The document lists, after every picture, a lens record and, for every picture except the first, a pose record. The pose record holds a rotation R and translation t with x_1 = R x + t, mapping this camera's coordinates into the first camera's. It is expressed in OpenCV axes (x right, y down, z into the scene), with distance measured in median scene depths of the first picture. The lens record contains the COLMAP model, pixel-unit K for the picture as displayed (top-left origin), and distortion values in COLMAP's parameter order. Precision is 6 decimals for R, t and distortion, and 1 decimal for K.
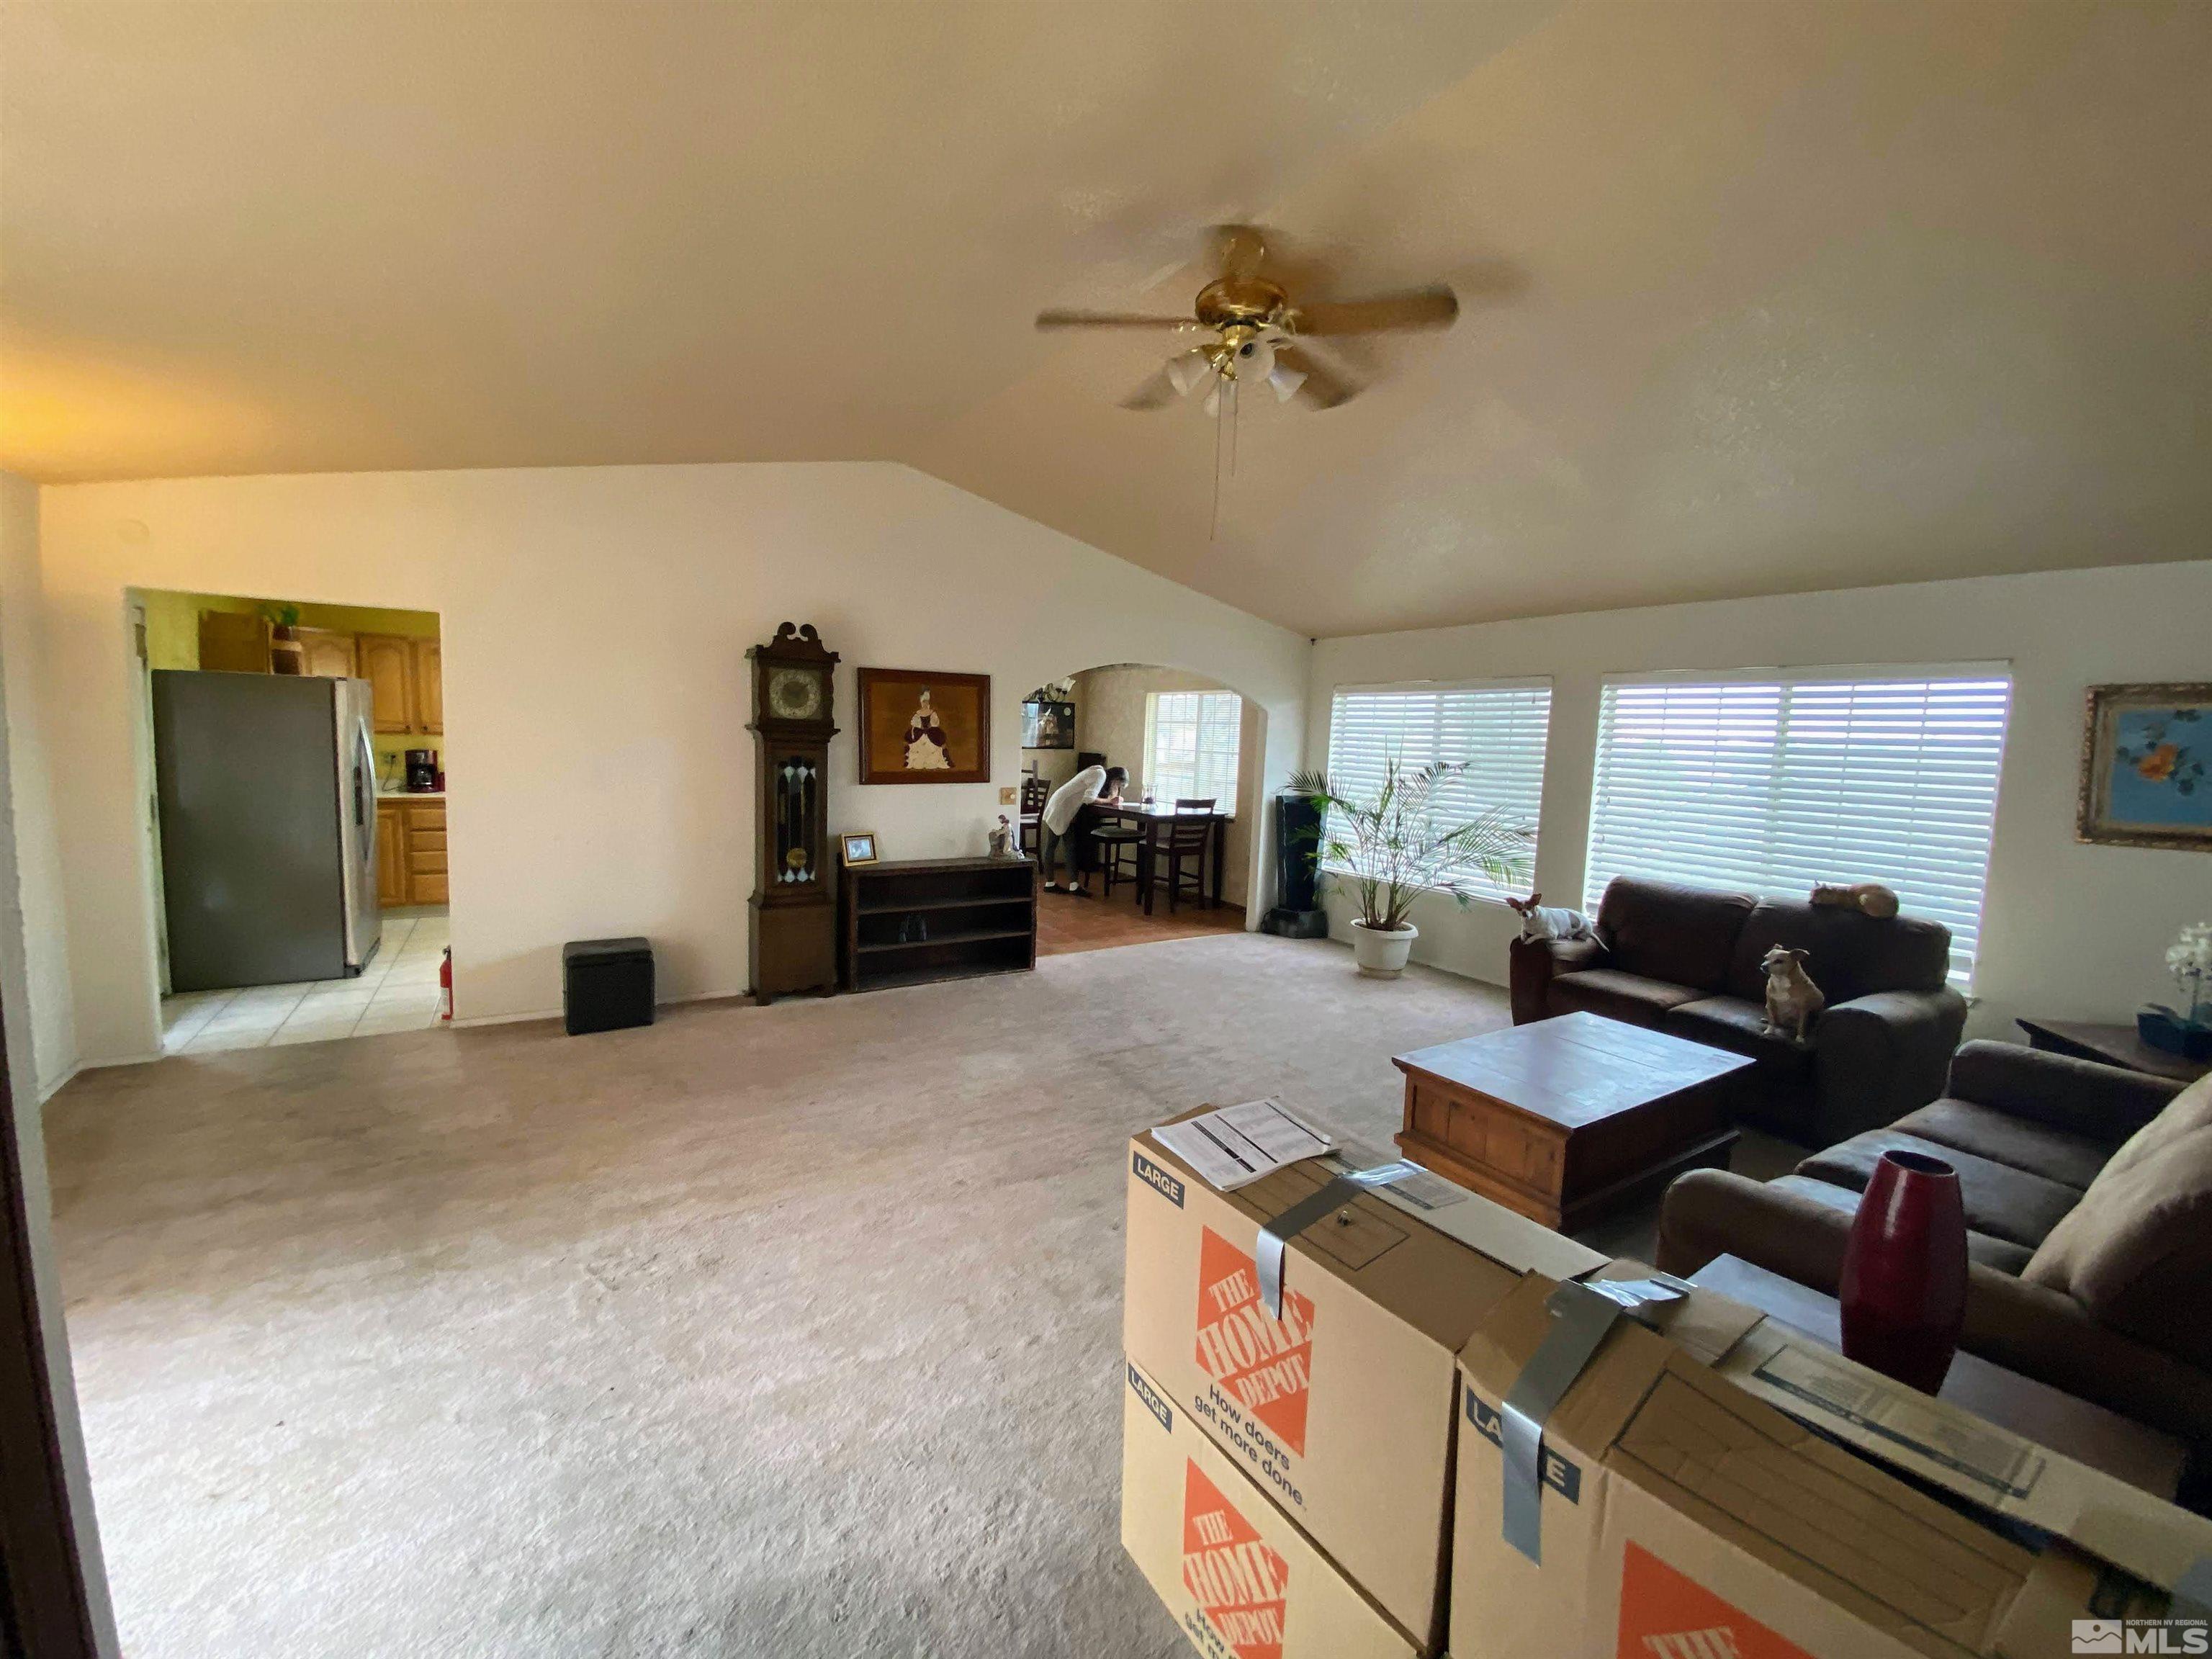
lens RADIAL K [[927.8, 0, 1106.6], [0, 927.8, 827.8], [0, 0, 1]] dist [0.062691, -0.001140]
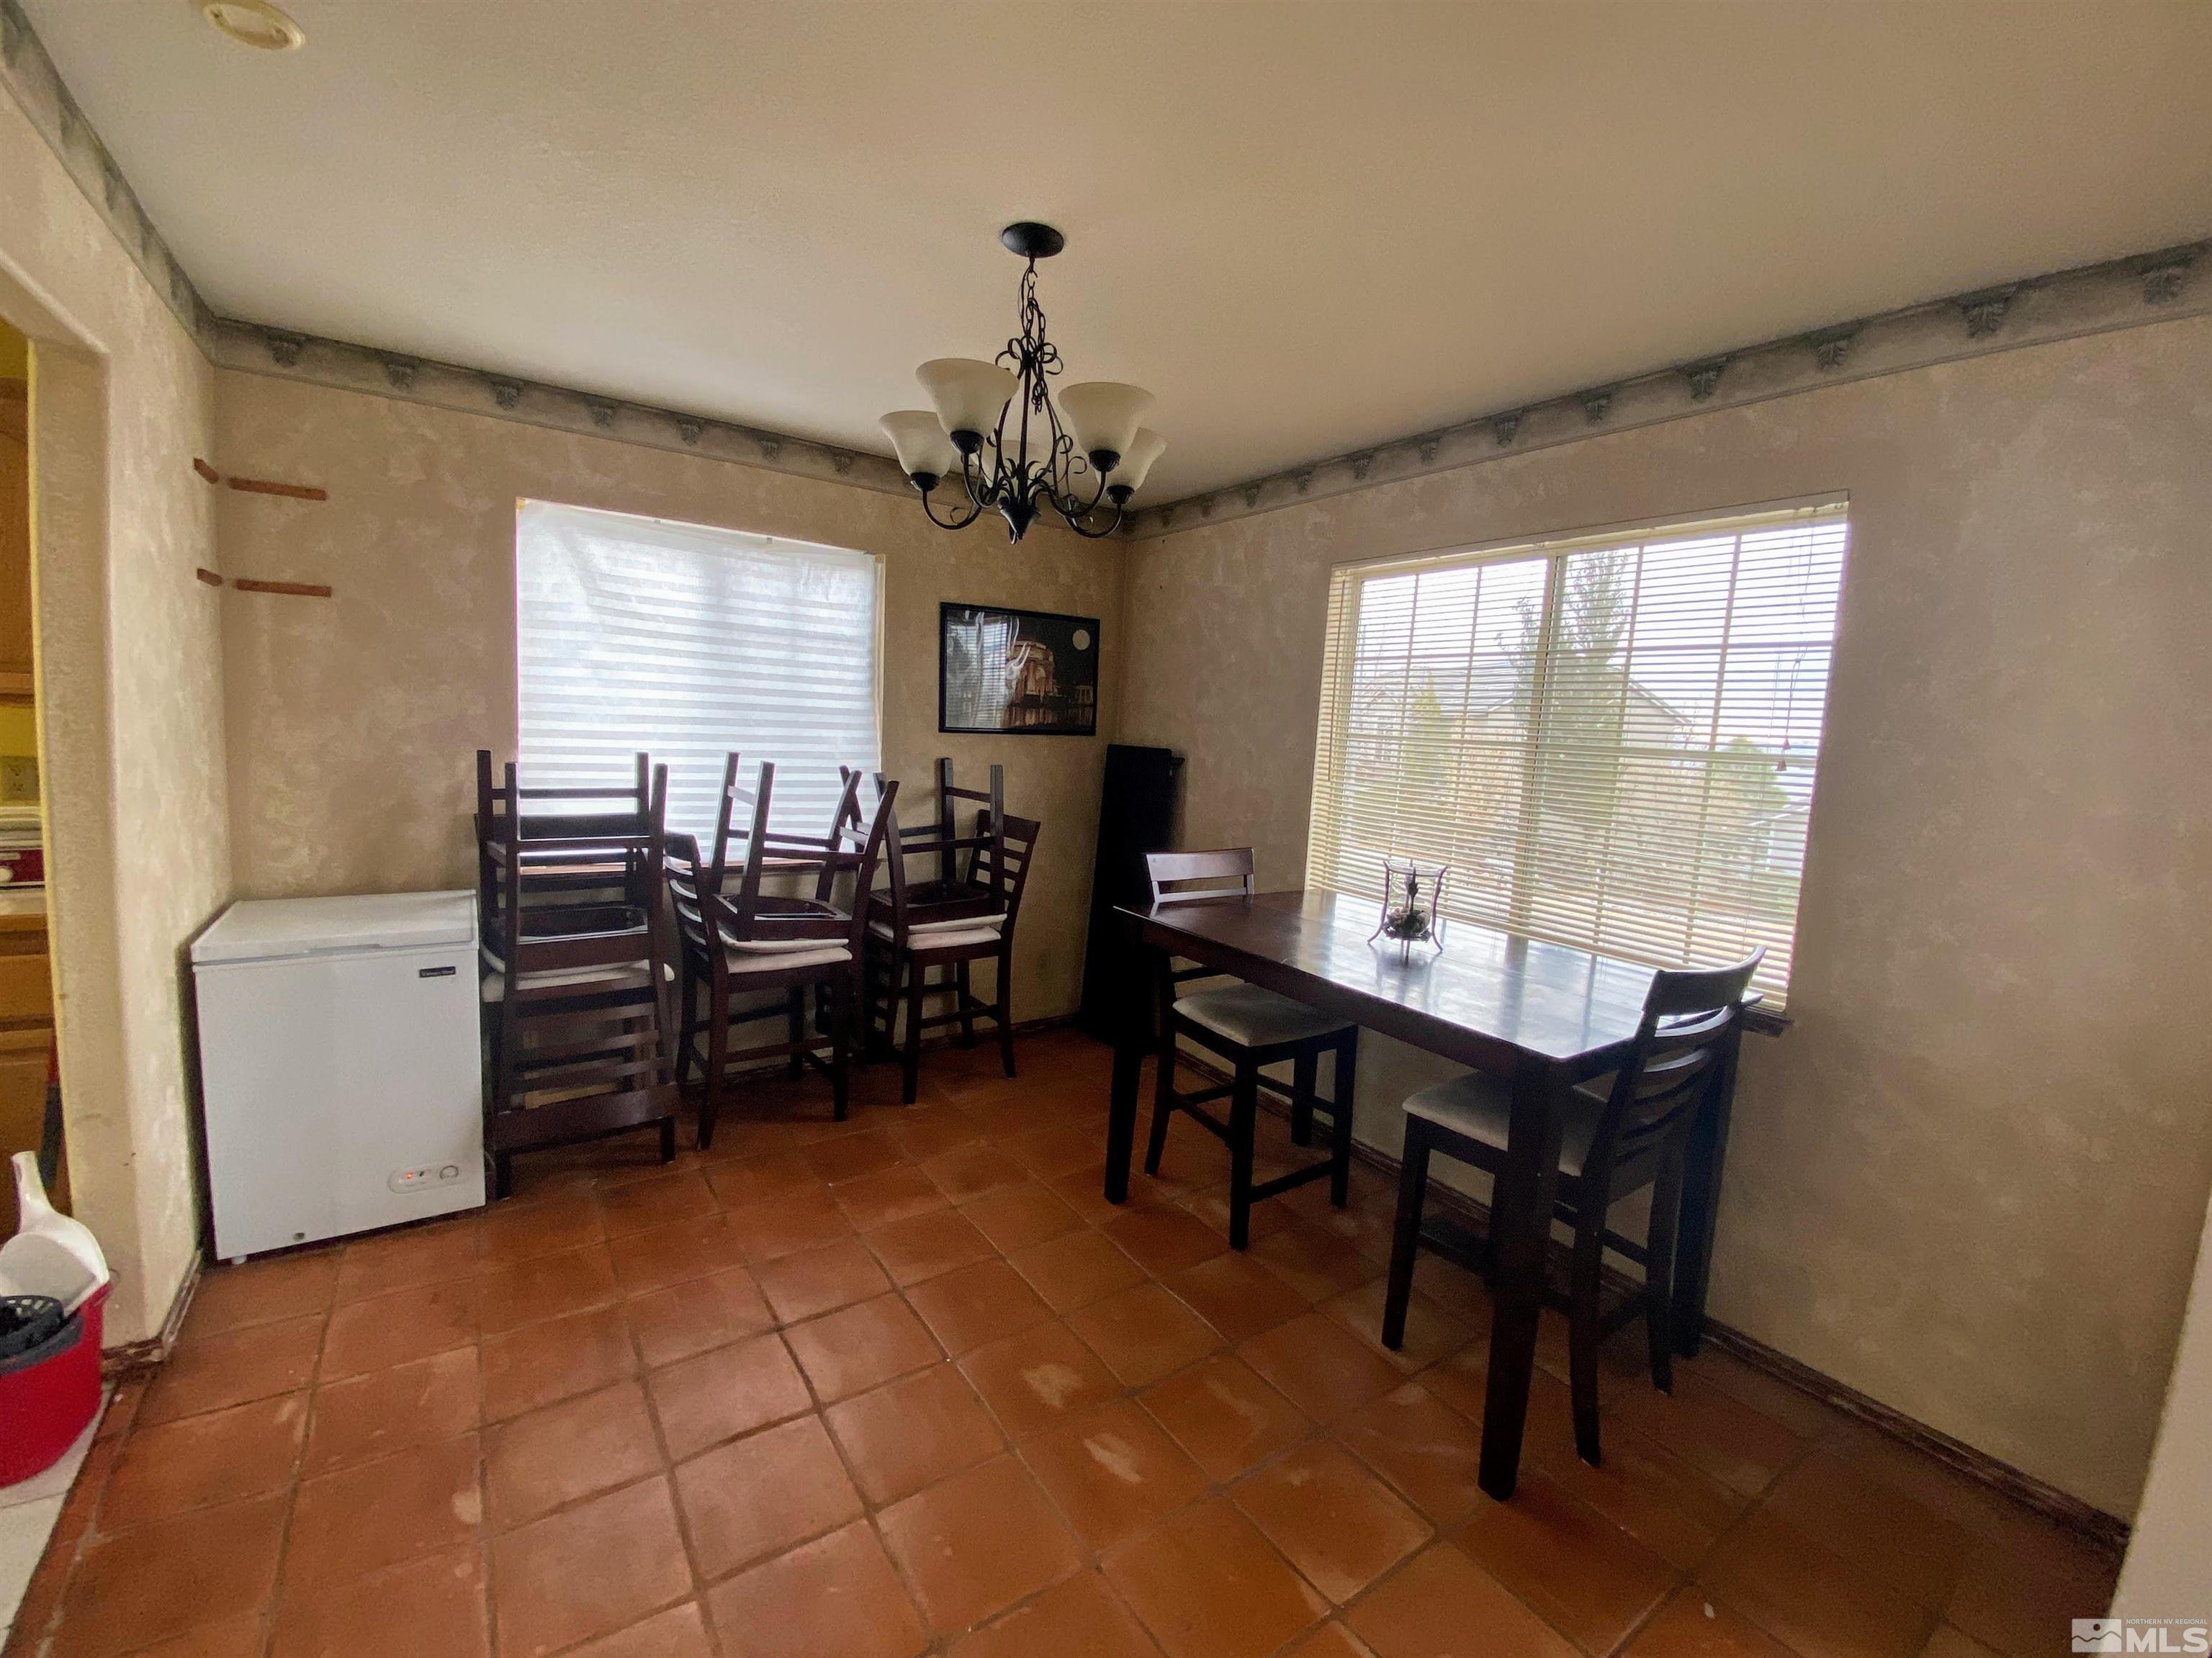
lens RADIAL K [[927.7, 0, 1104.8], [0, 927.7, 829.0], [0, 0, 1]] dist [0.062691, -0.001140]
pose [[0.999515, 0.009356, 0.029704, -0.043642], [-0.009658, 0.999903, 0.010043, -0.049842], [-0.029607, -0.010325, 0.999508, 0.611910]]
